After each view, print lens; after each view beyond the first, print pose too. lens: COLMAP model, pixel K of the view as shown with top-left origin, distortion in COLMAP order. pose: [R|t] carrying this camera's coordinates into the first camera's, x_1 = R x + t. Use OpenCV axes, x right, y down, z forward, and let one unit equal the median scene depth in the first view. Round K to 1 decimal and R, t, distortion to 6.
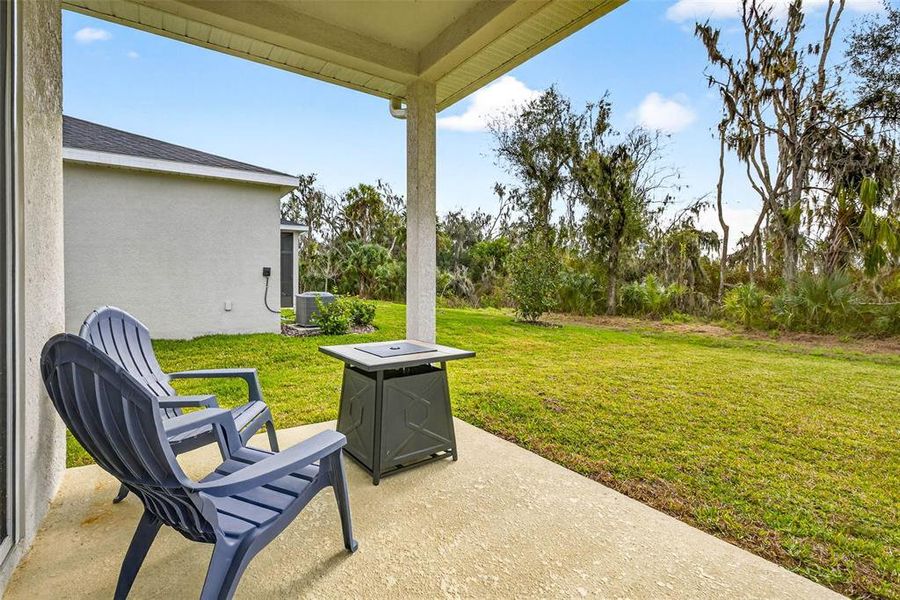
lens RADIAL K [[422.2, 0, 451.3], [0, 422.2, 281.8], [0, 0, 1]] dist [0.002121, 0.000285]
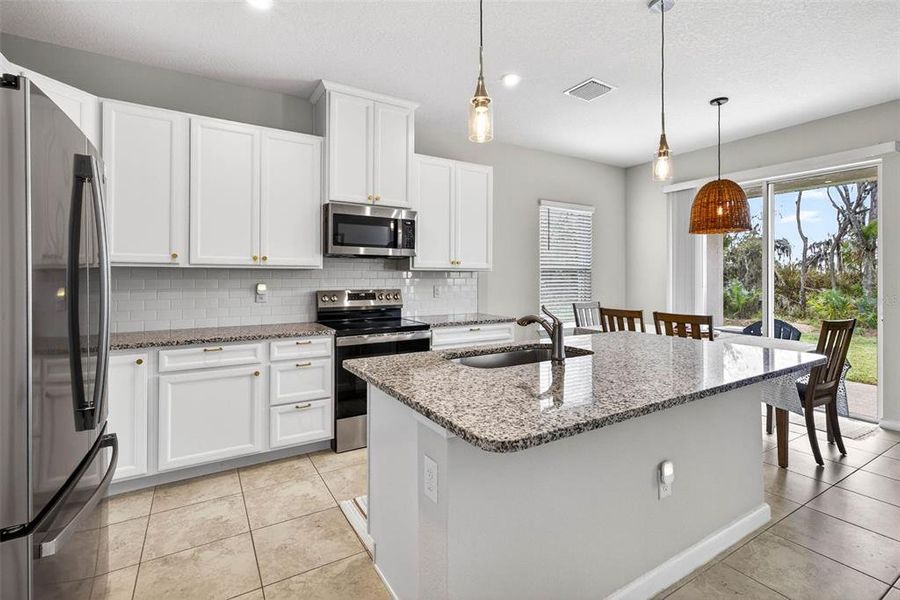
lens RADIAL K [[408.5, 0, 457.1], [0, 408.5, 275.3], [0, 0, 1]] dist [0.002917, -0.000107]
pose [[0.996794, -0.000043, -0.080015, -0.203069], [-0.000828, 0.999941, -0.010857, -0.015137], [0.080011, 0.010888, 0.996735, -0.185438]]
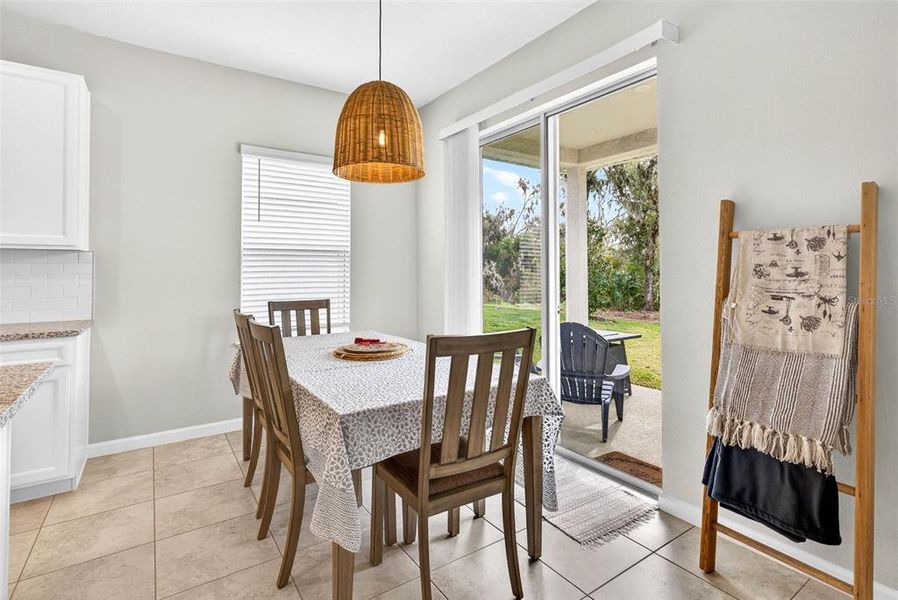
lens RADIAL K [[437.2, 0, 459.2], [0, 437.2, 263.2], [0, 0, 1]] dist [0.003546, 0.000376]
pose [[0.999913, -0.004671, -0.012327, -0.083240], [0.004342, 0.999636, -0.026636, -0.011353], [0.012447, 0.026580, 0.999569, -0.106591]]
